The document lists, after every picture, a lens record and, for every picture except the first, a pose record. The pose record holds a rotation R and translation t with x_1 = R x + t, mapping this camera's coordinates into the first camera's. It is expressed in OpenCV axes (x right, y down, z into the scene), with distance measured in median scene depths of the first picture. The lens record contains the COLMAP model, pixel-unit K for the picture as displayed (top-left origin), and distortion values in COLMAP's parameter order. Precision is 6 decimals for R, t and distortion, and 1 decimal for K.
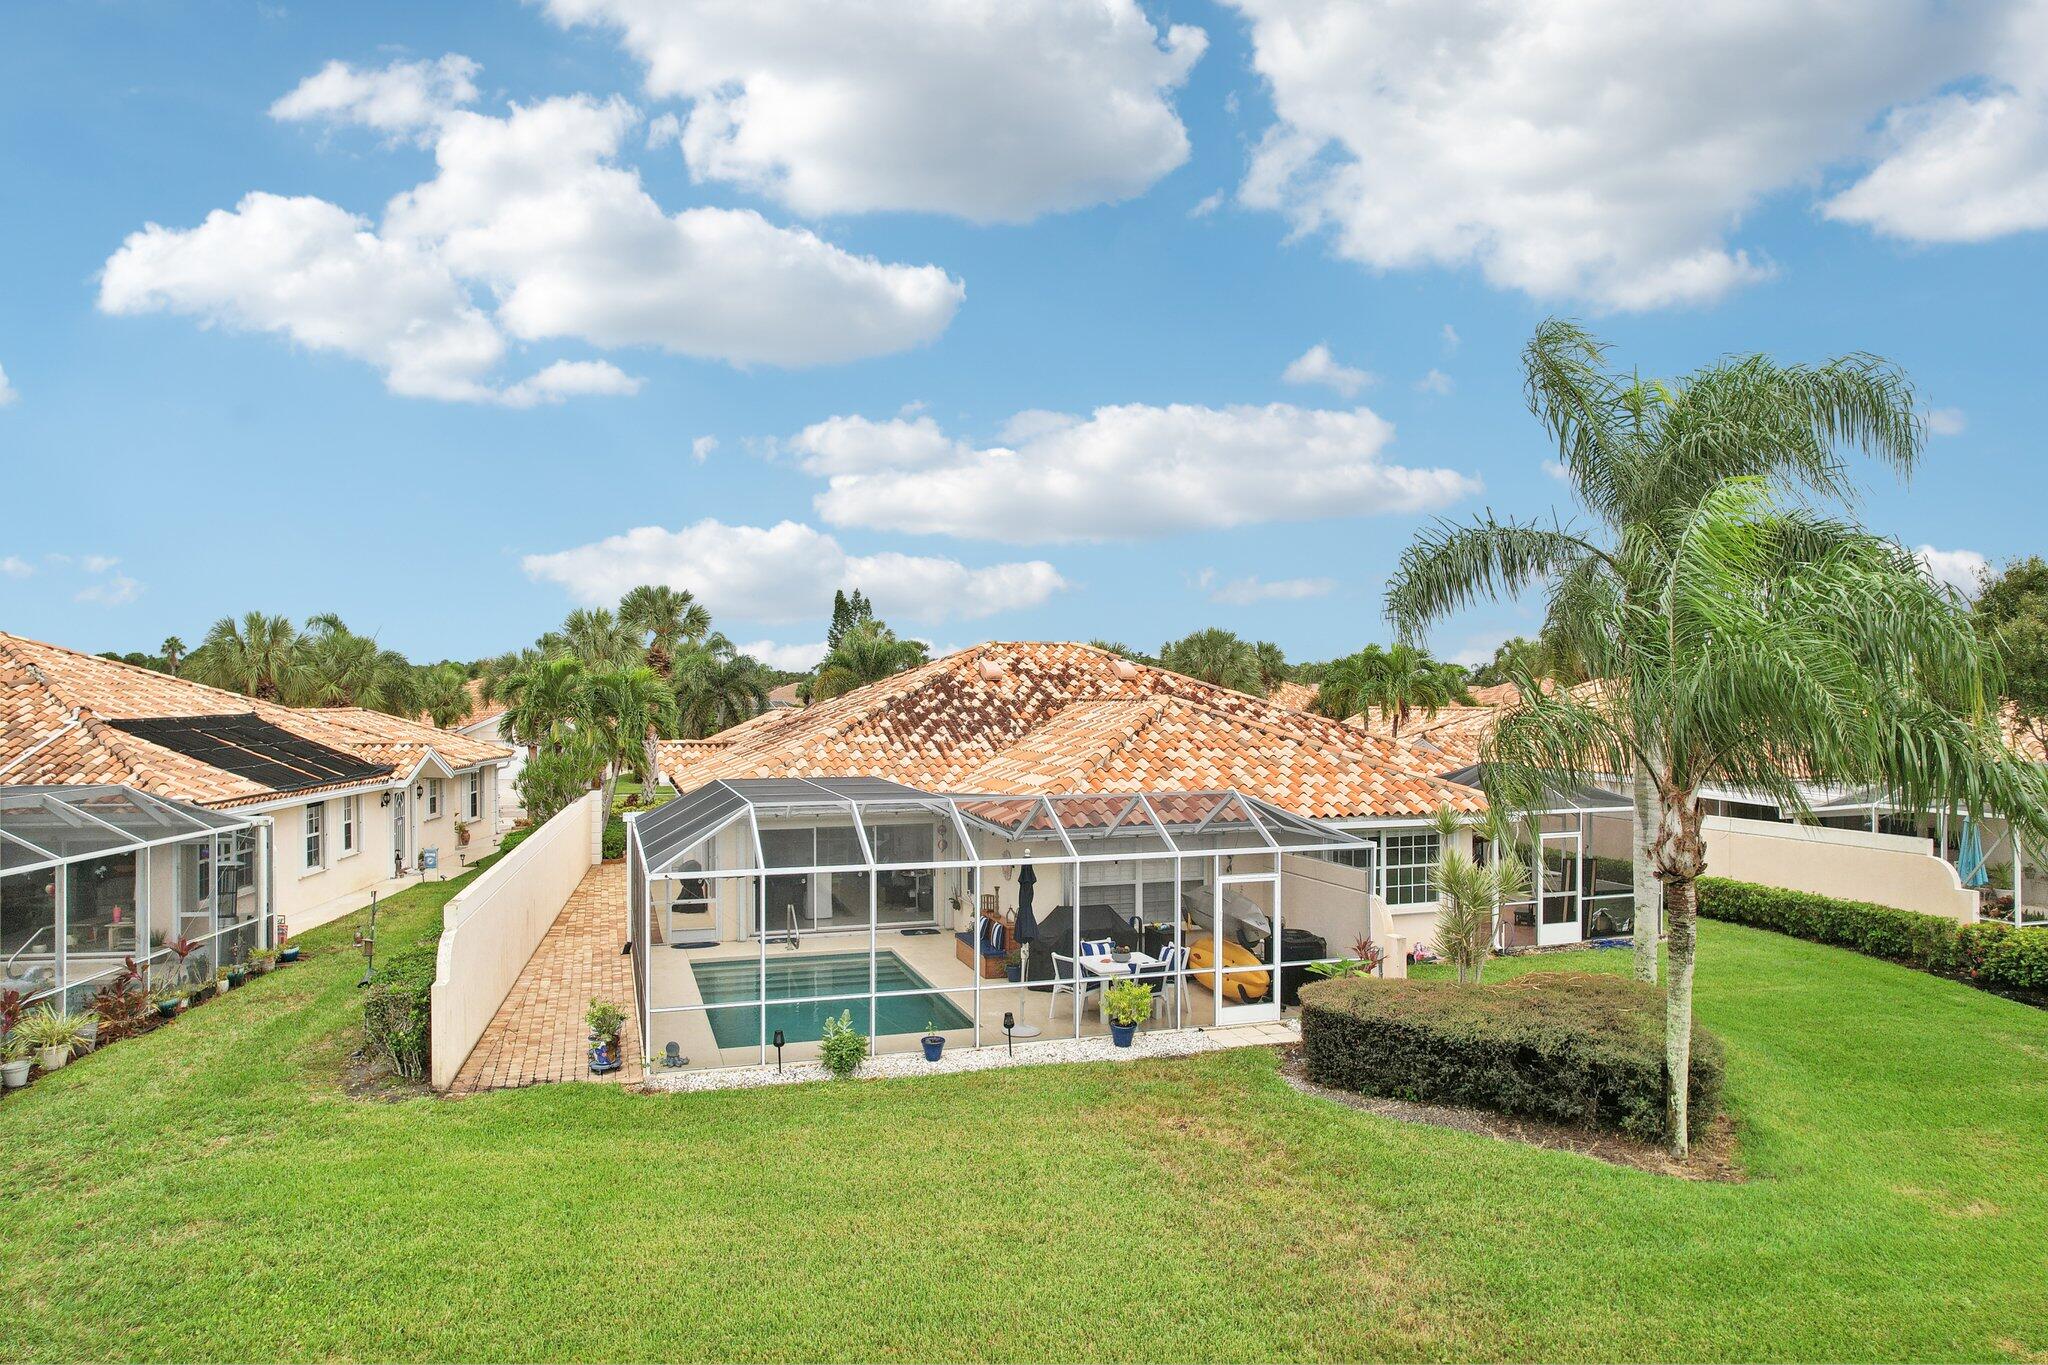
lens RADIAL K [[1320.3, 0, 1024.0], [0, 1320.3, 682.5], [0, 0, 1]] dist [-0.085866, 0.078253]
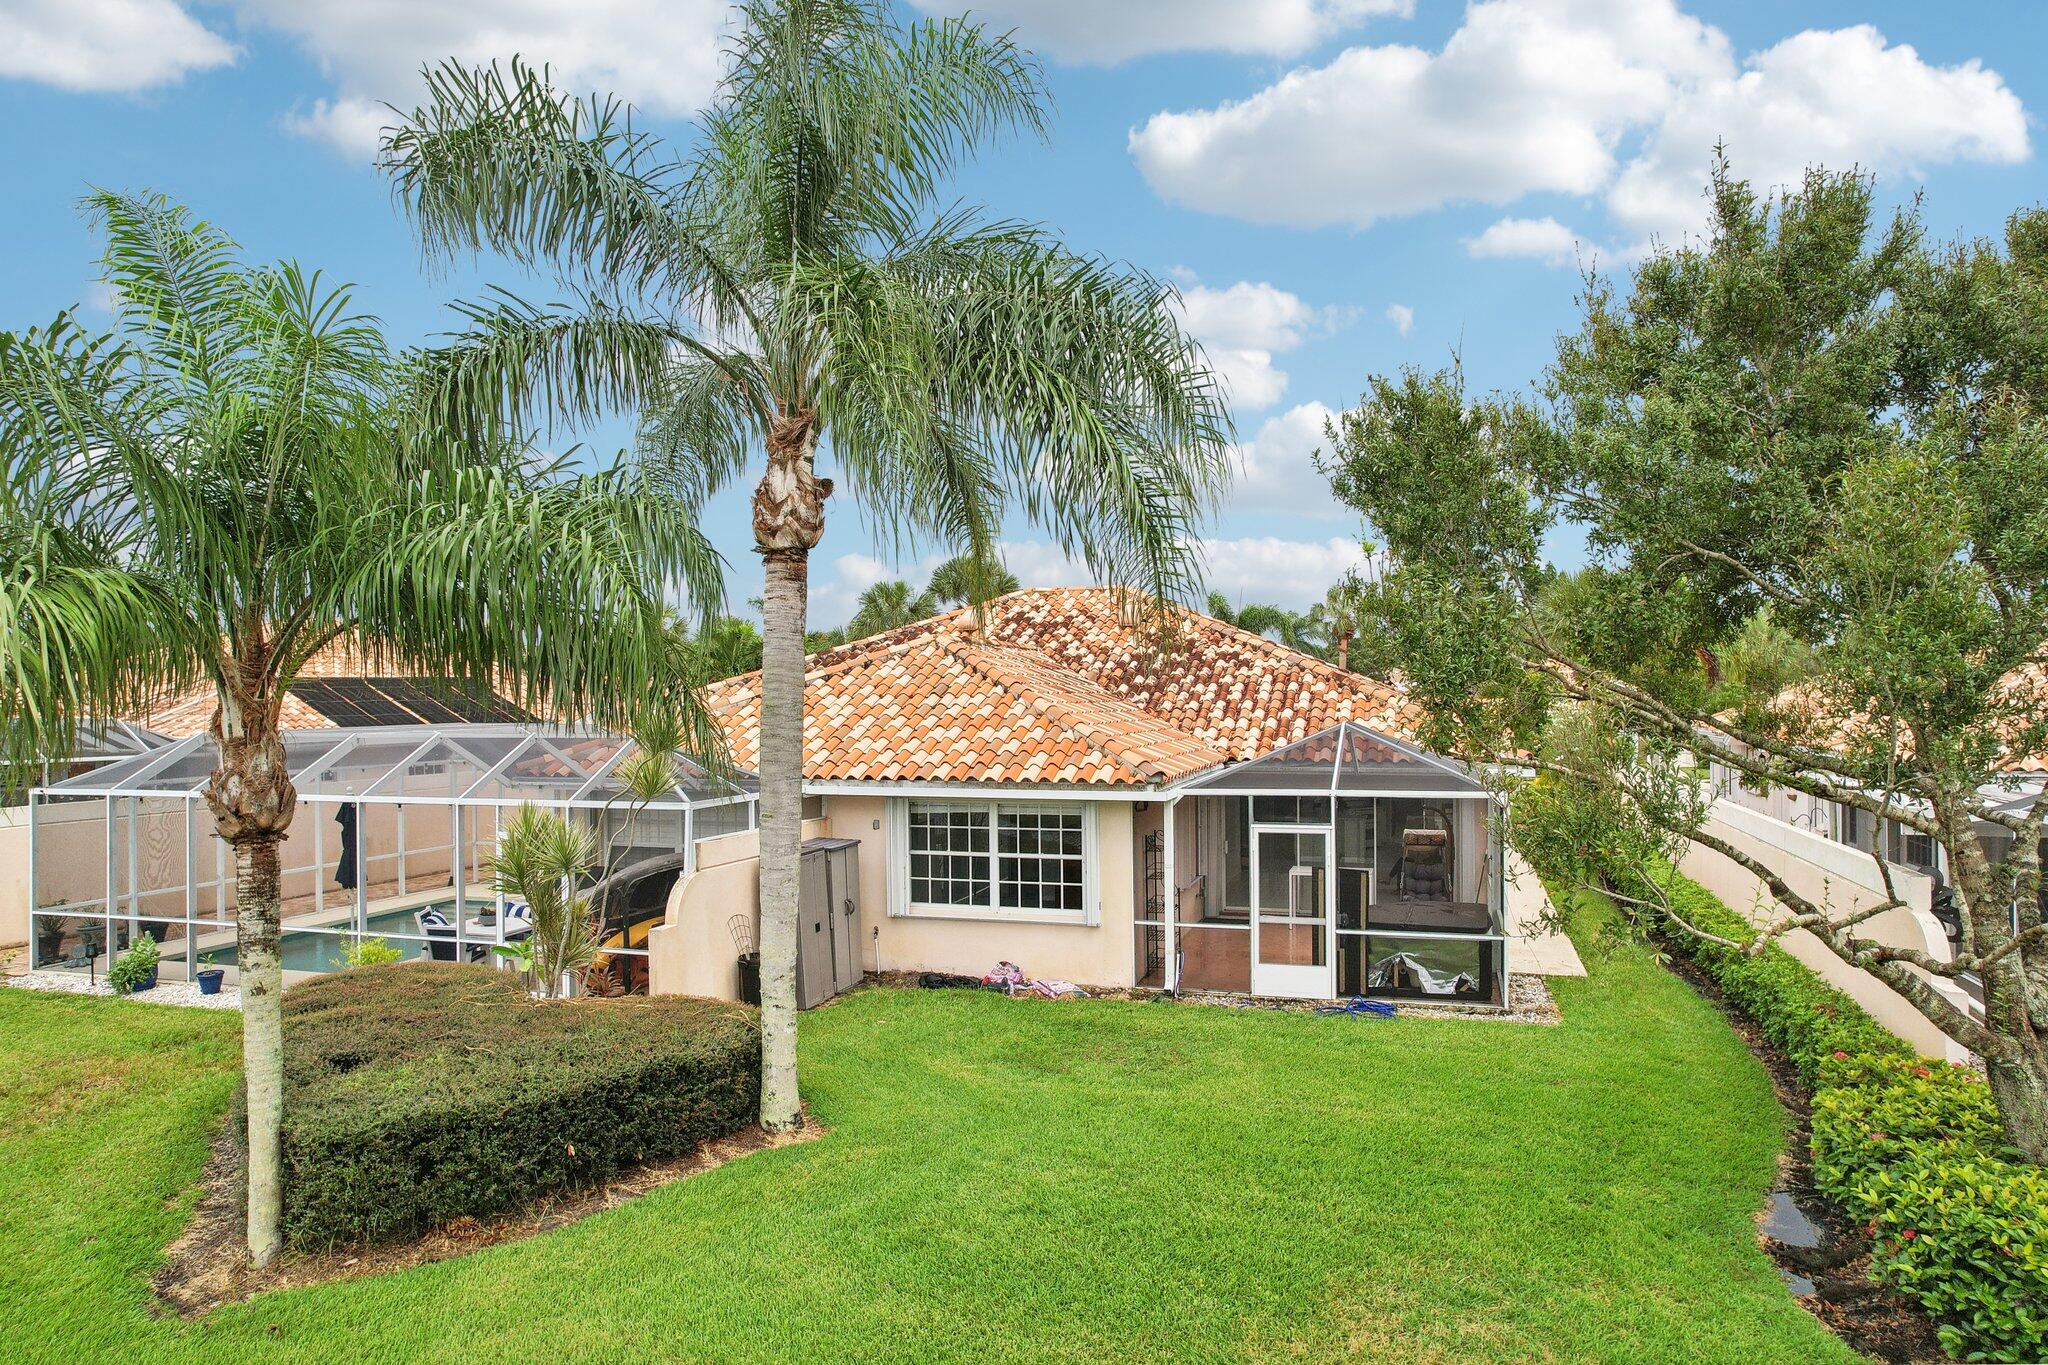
lens RADIAL K [[1320.3, 0, 1024.0], [0, 1320.3, 682.5], [0, 0, 1]] dist [-0.085866, 0.078253]
pose [[0.815330, -0.007310, -0.578950, 0.711793], [0.010384, 0.999944, 0.001998, 0.043807], [0.578903, -0.007640, 0.815361, 0.411519]]
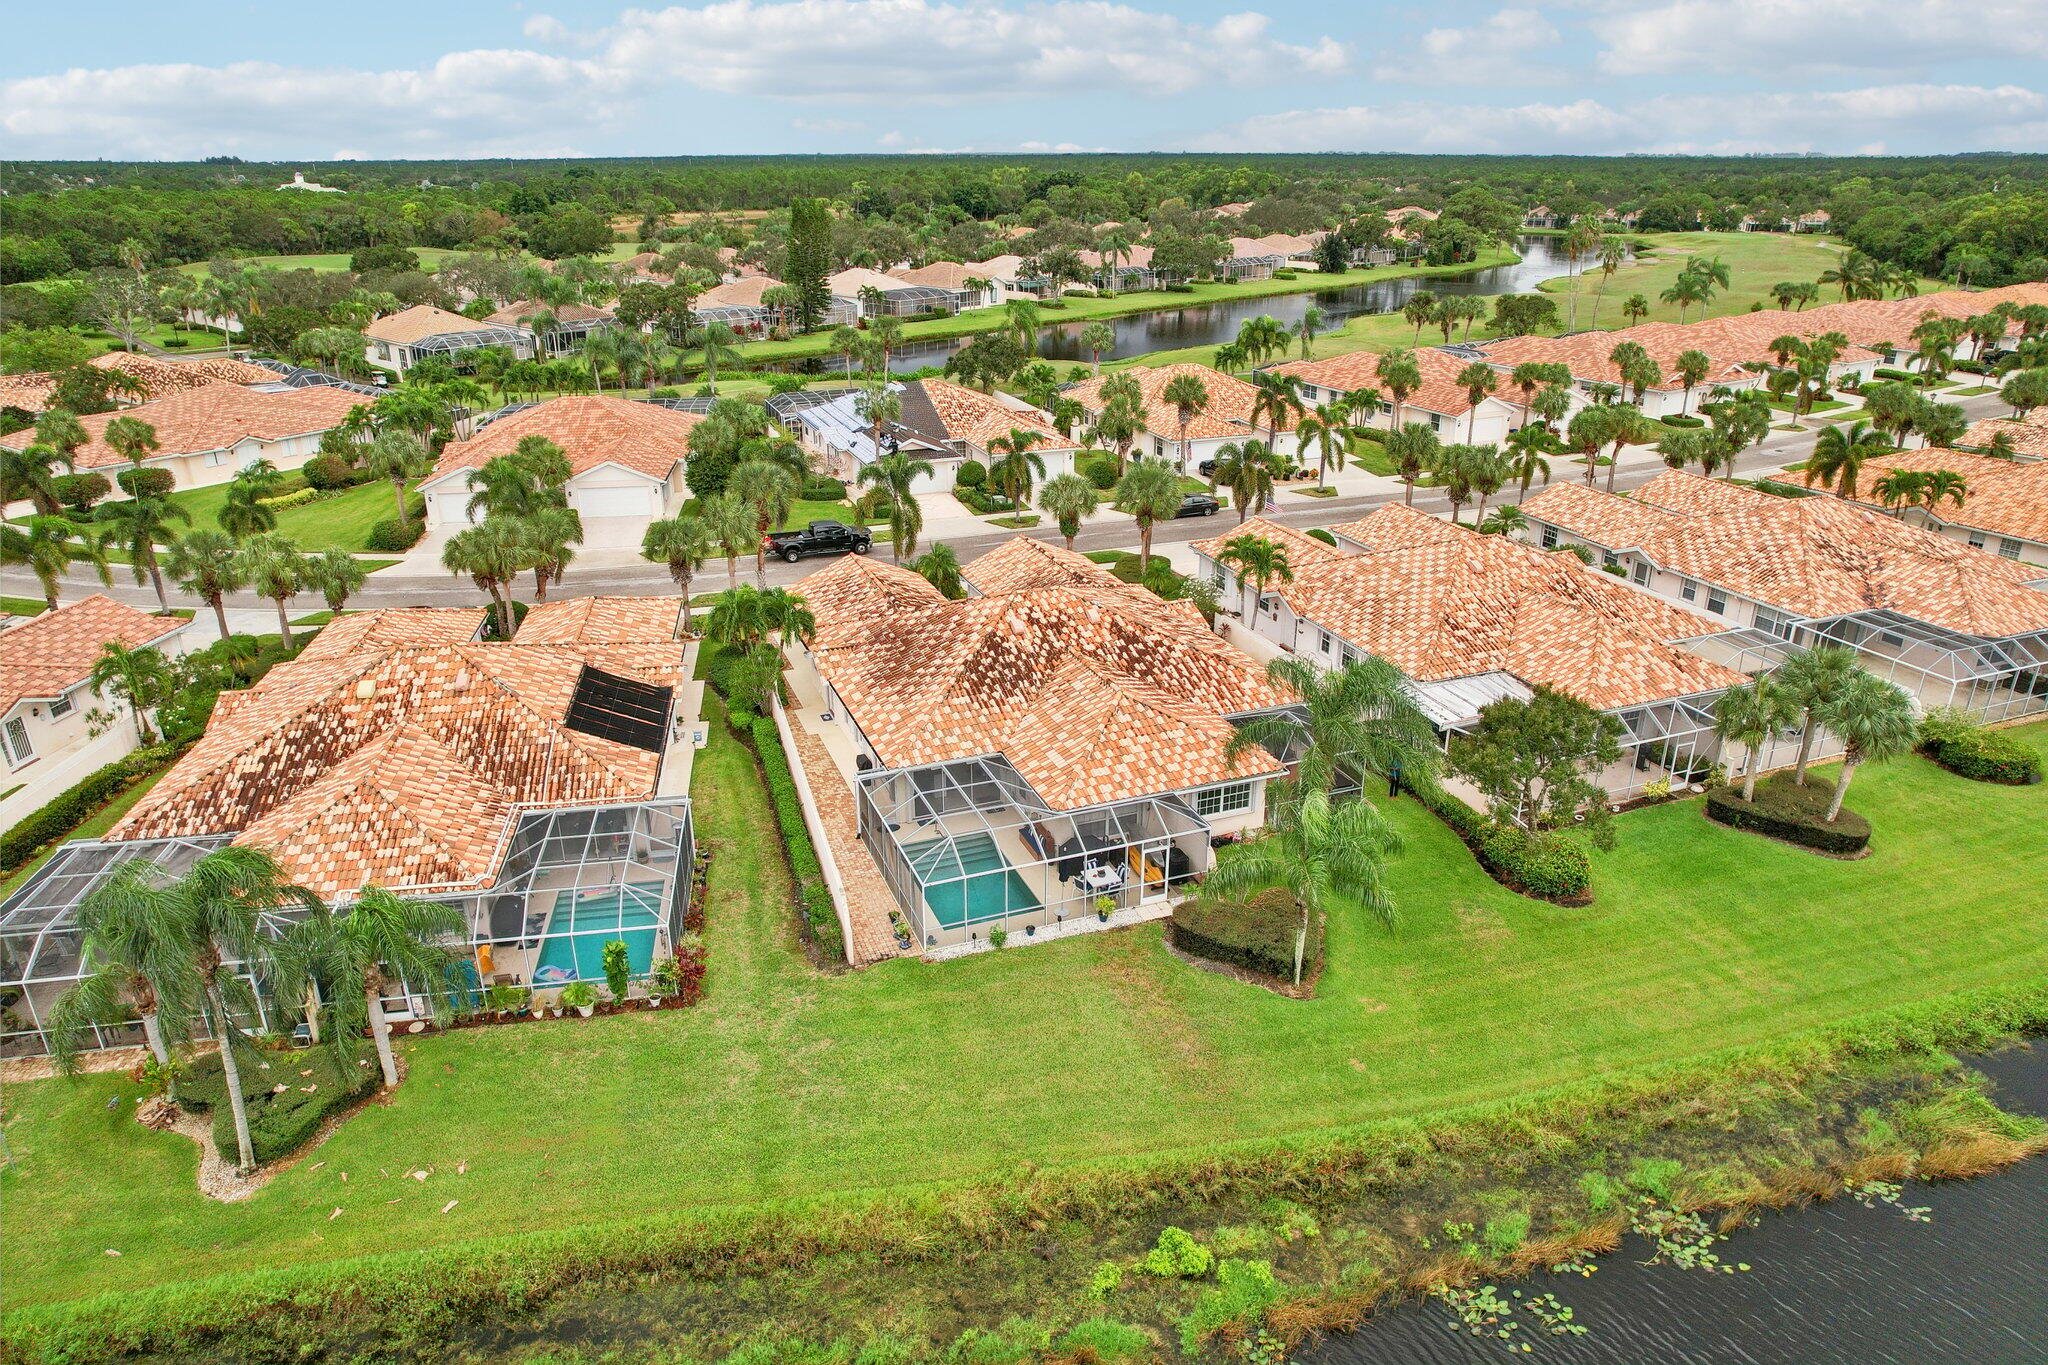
lens RADIAL K [[1298.3, 0, 1014.0], [0, 1298.3, 711.6], [0, 0, 1]] dist [-0.104065, 0.161182]
pose [[0.998851, -0.023369, 0.041850, -0.142620], [0.004465, 0.914665, 0.404188, -0.820726], [-0.047724, -0.403536, 0.913718, -0.822232]]
